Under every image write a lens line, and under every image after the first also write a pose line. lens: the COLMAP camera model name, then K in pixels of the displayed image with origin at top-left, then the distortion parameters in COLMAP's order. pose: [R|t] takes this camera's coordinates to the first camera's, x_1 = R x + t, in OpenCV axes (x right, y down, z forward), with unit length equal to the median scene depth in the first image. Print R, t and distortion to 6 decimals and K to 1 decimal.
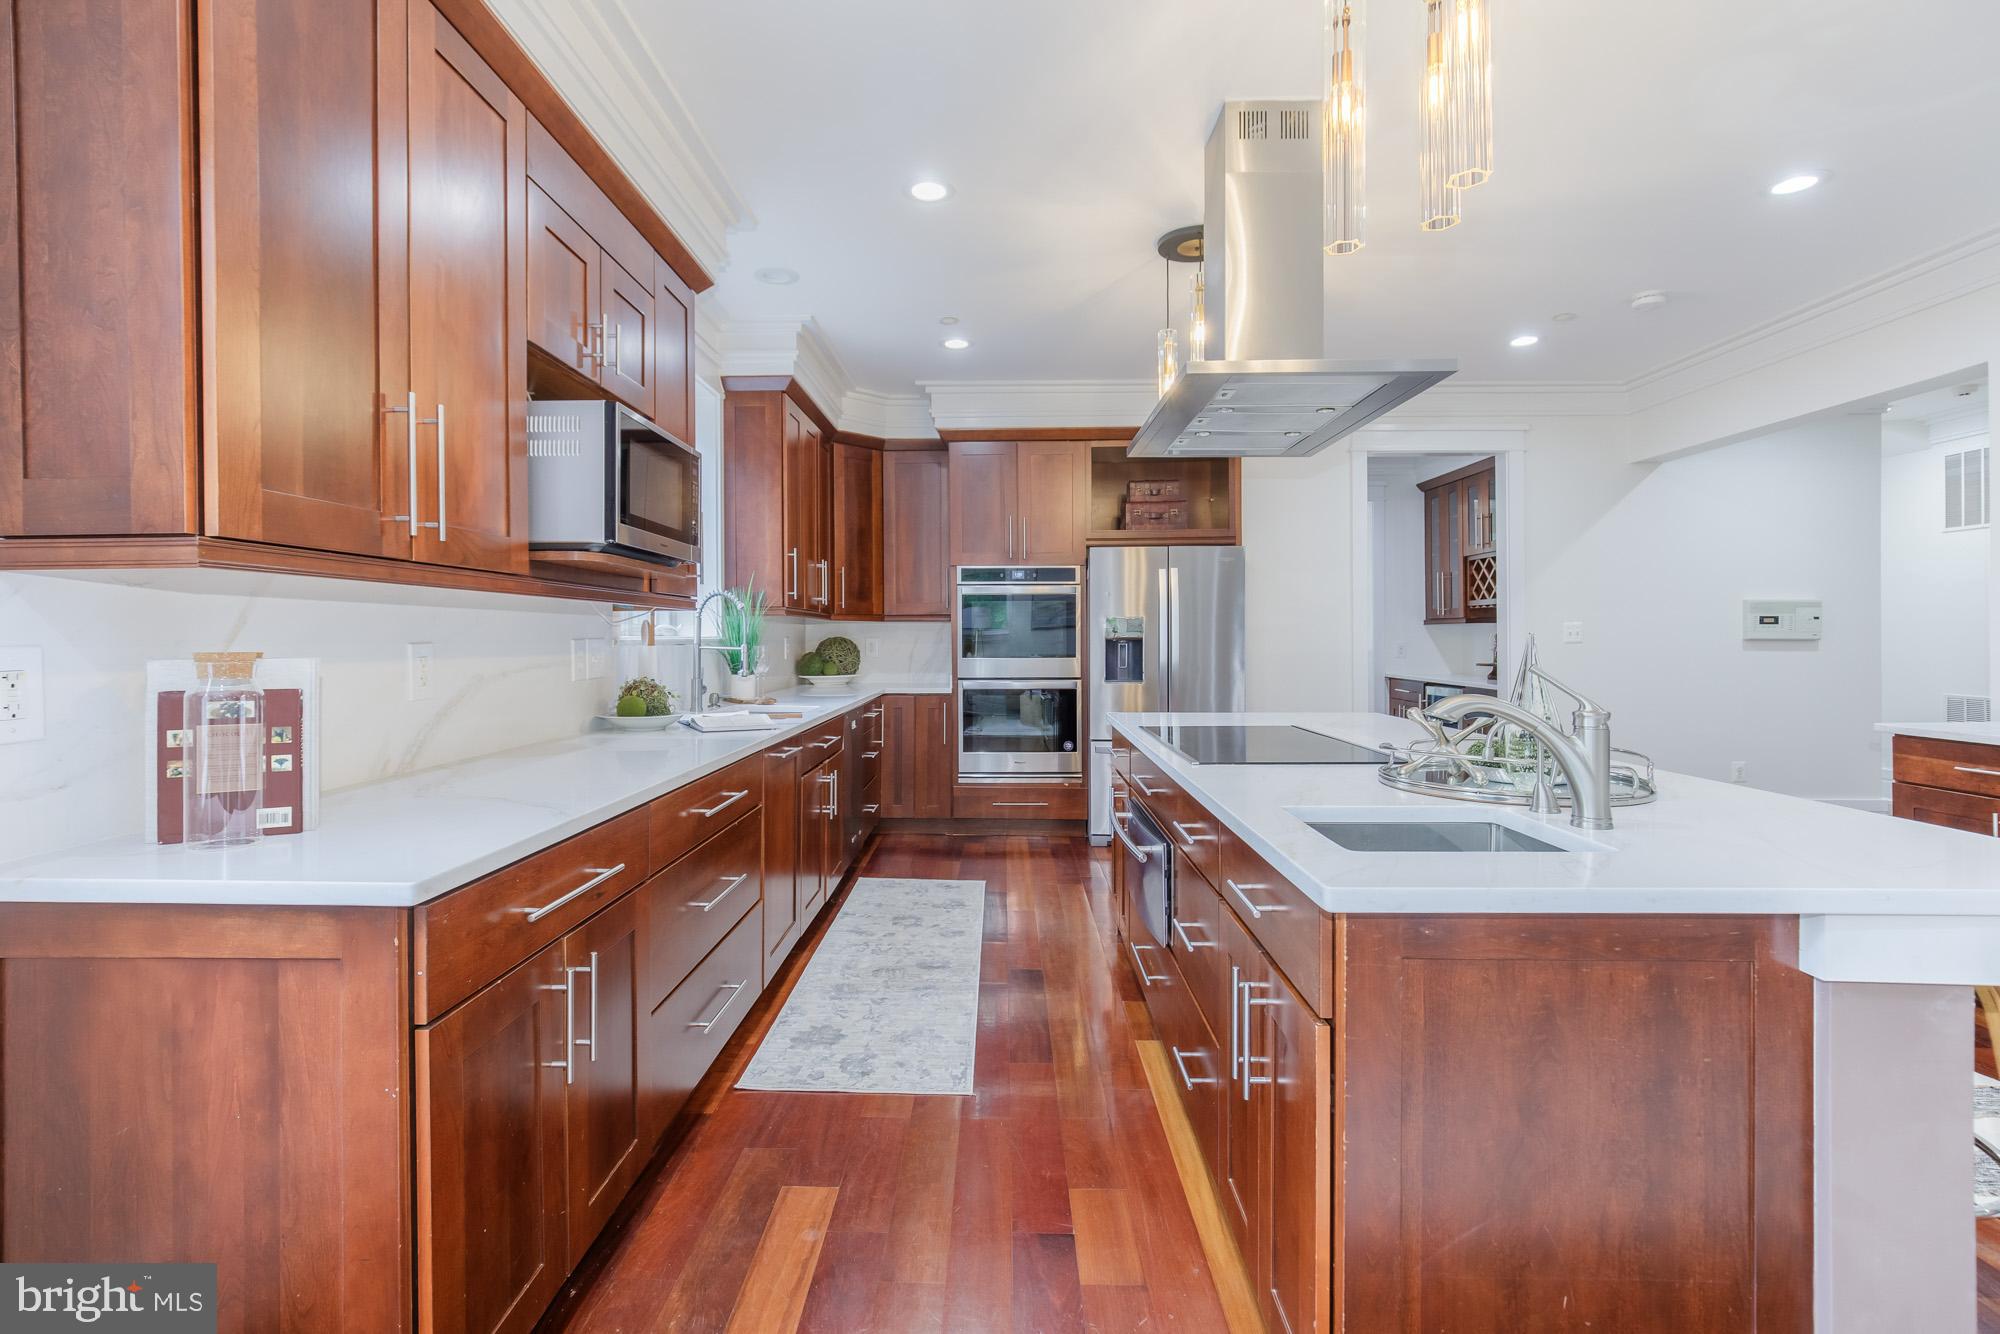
lens RADIAL K [[930.2, 0, 1047.6], [0, 930.2, 641.2], [0, 0, 1]] dist [0.000114, 0.000037]
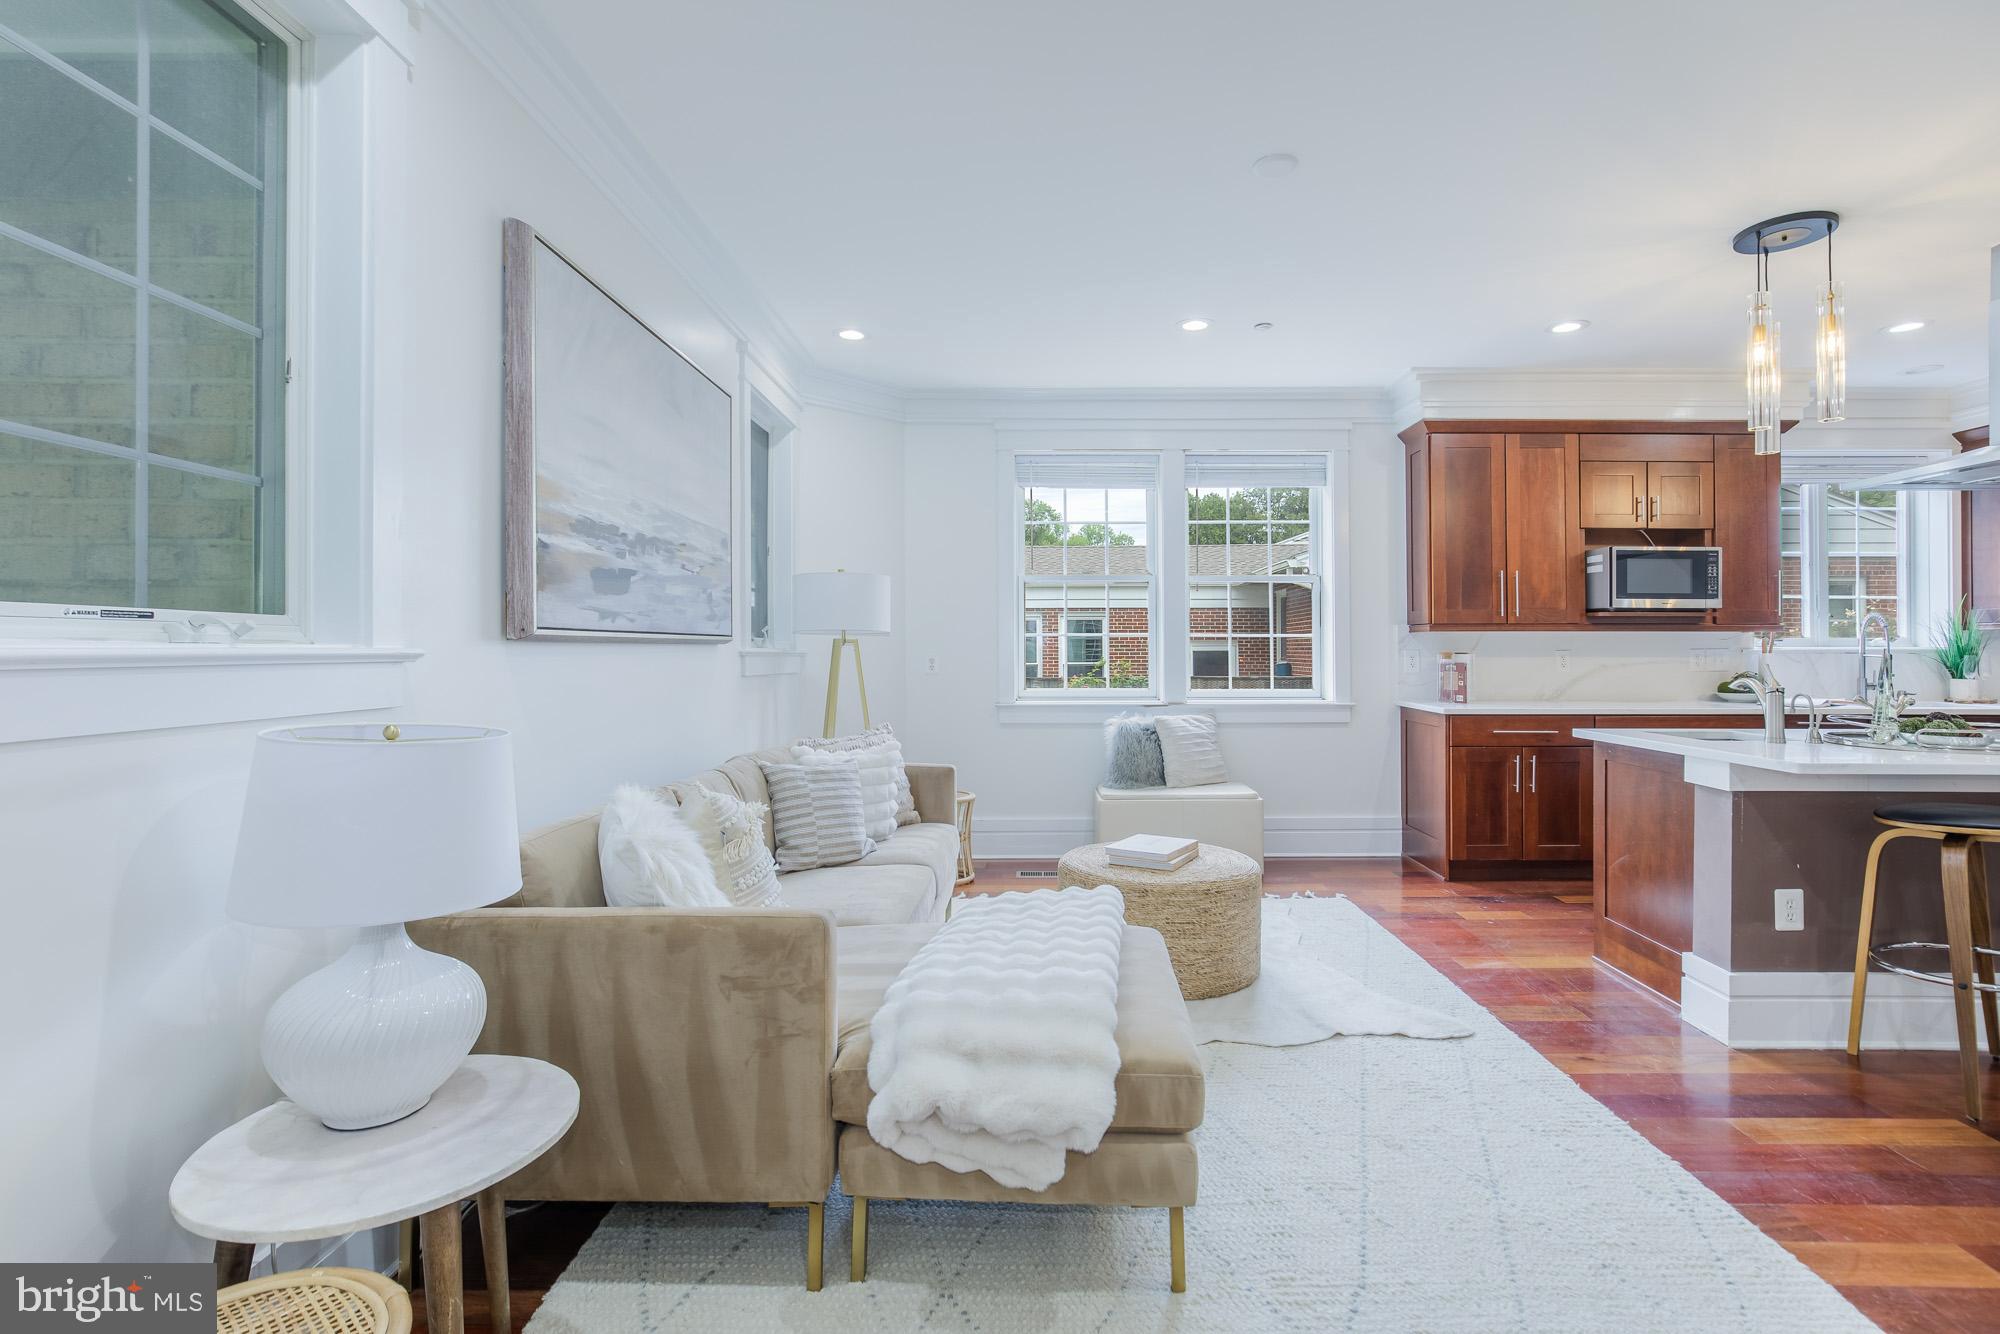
lens RADIAL K [[955.3, 0, 979.1], [0, 955.3, 645.5], [0, 0, 1]] dist [-0.005795, 0.000117]
pose [[-0.037506, 0.002983, -0.999292, 1.064140], [-0.003965, 0.999987, 0.003134, -0.007041], [0.999289, 0.004080, -0.037494, -0.265318]]
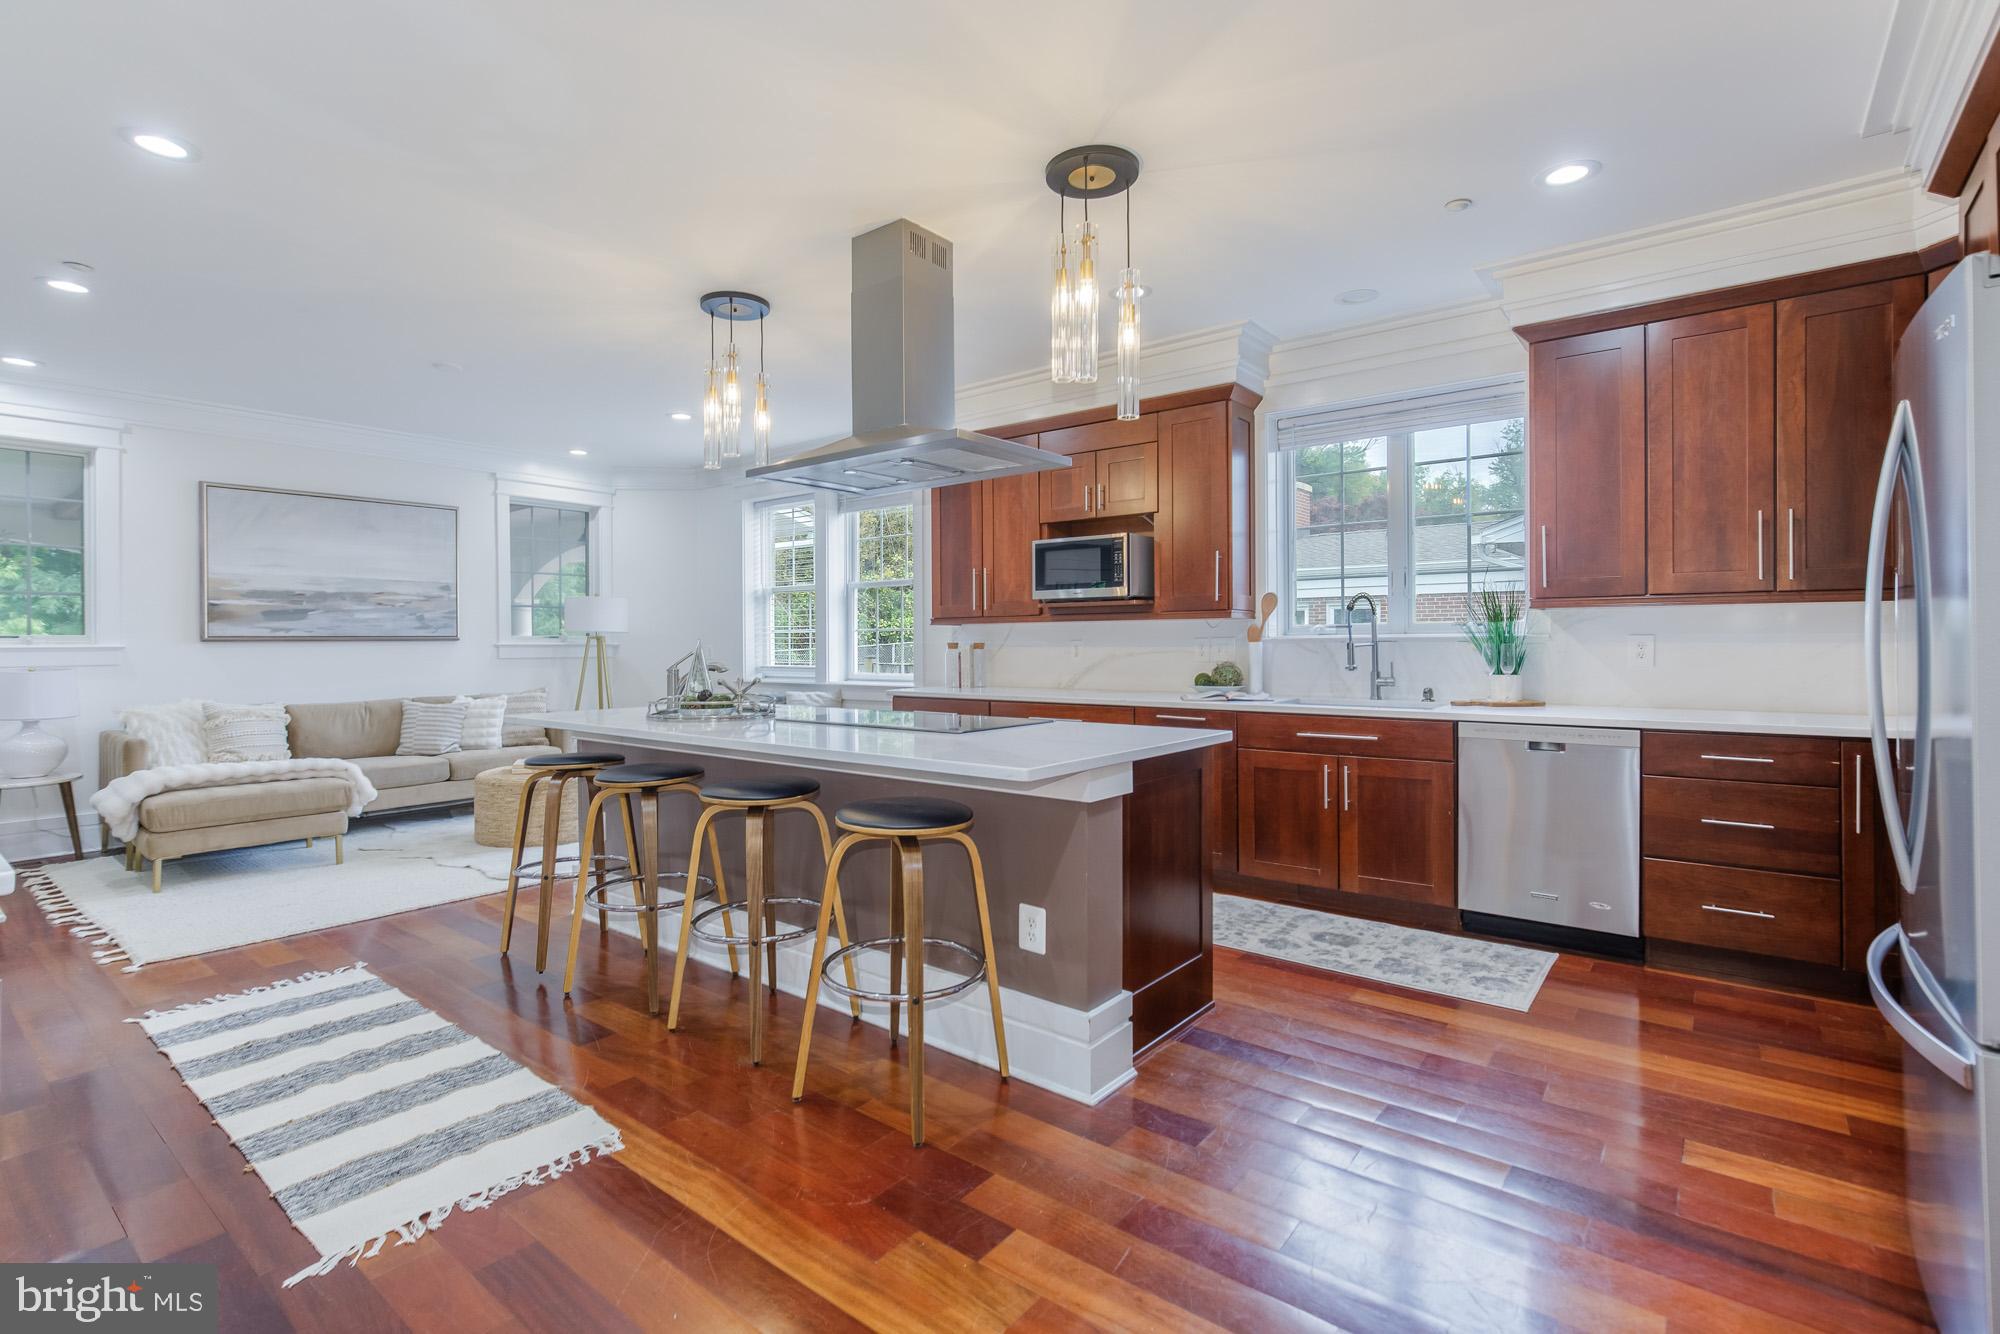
lens RADIAL K [[937.9, 0, 1003.4], [0, 937.9, 643.1], [0, 0, 1]] dist [-0.000743, 0.000191]
pose [[-0.661412, 0.011081, -0.749941, 0.772729], [0.008106, 0.999938, 0.007626, -0.006252], [0.749979, -0.001035, -0.661461, 1.383941]]
